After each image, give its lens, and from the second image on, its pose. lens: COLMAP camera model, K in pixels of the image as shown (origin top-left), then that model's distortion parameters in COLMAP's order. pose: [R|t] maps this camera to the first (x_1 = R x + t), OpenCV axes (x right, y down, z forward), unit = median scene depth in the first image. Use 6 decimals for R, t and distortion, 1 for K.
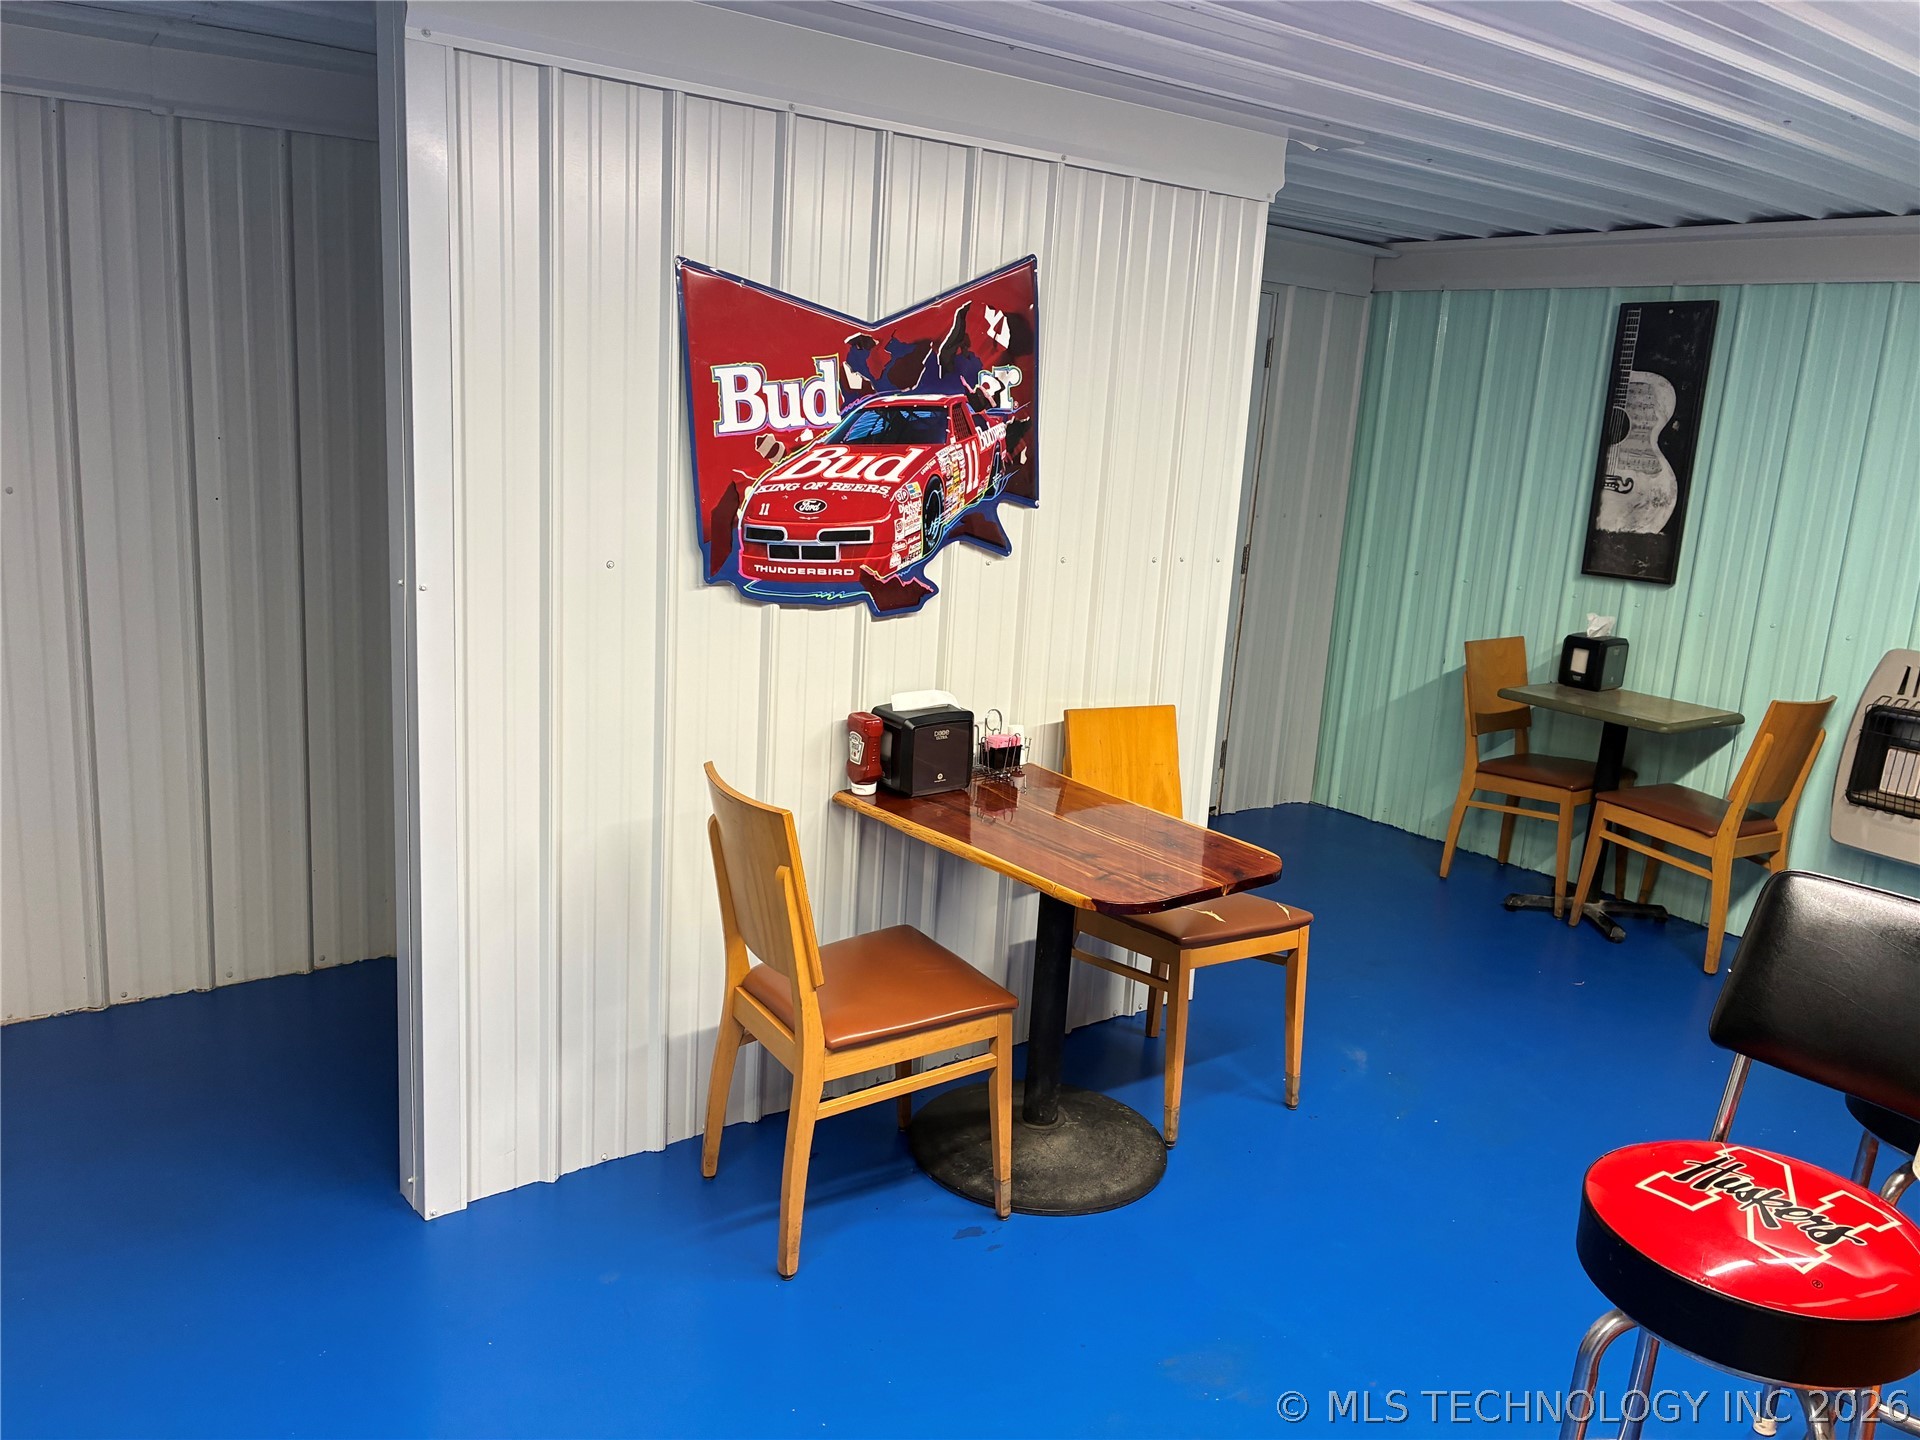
lens RADIAL K [[1462.0, 0, 977.3], [0, 1462.0, 706.2], [0, 0, 1]] dist [0.064264, -0.068064]
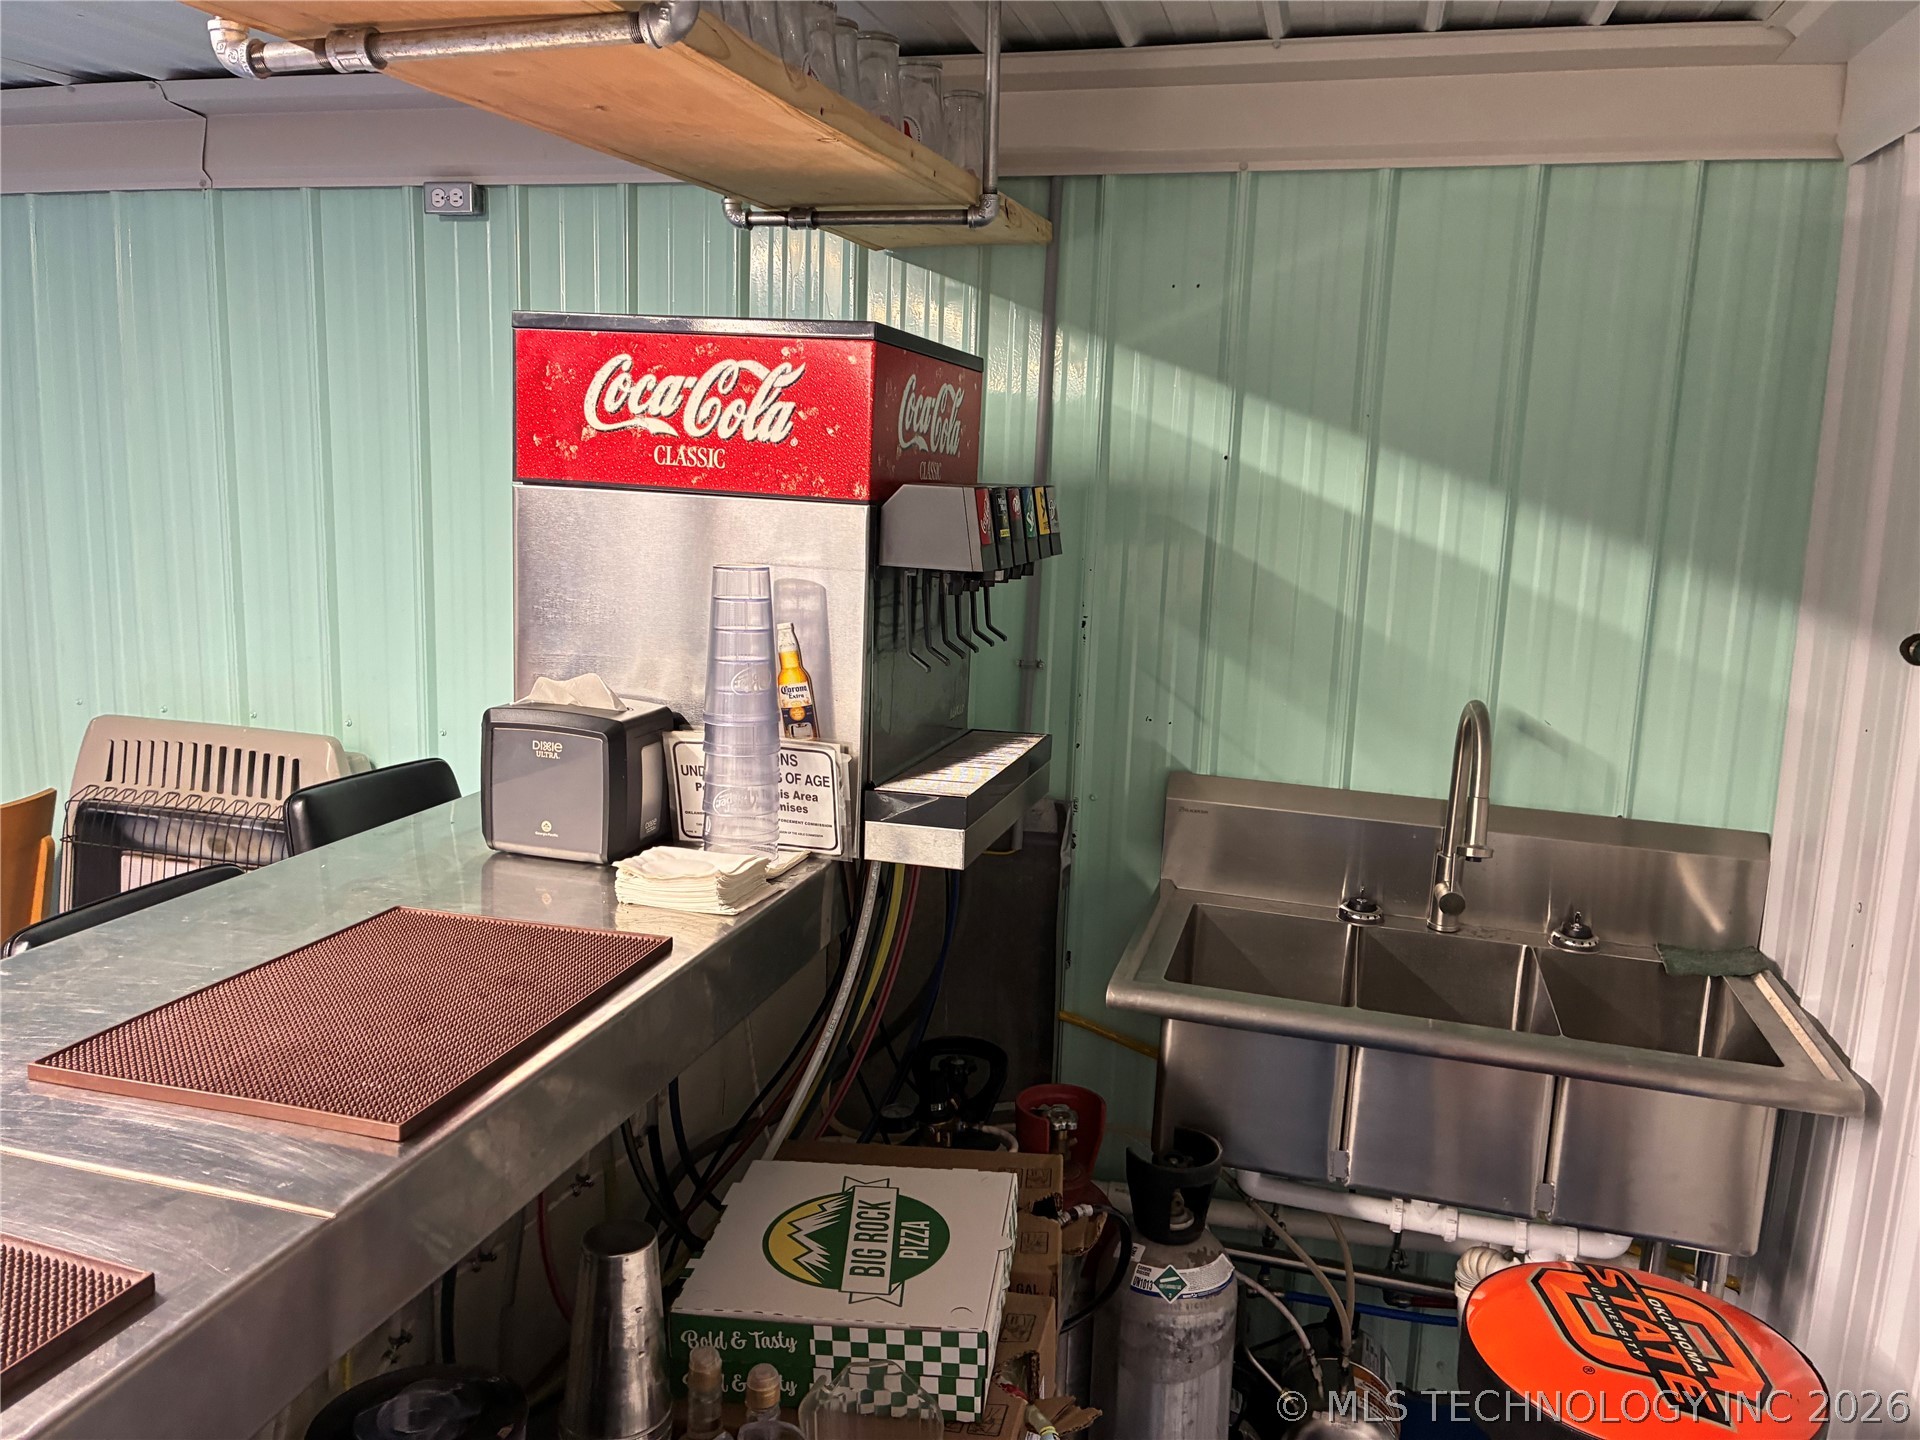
lens RADIAL K [[1462.0, 0, 968.0], [0, 1462.0, 720.6], [0, 0, 1]] dist [0.064264, -0.068064]
pose [[0.796159, -0.143532, 0.587818, 0.707526], [0.137279, 0.988974, 0.055549, -0.025587], [-0.589310, 0.036469, 0.807084, 0.254396]]
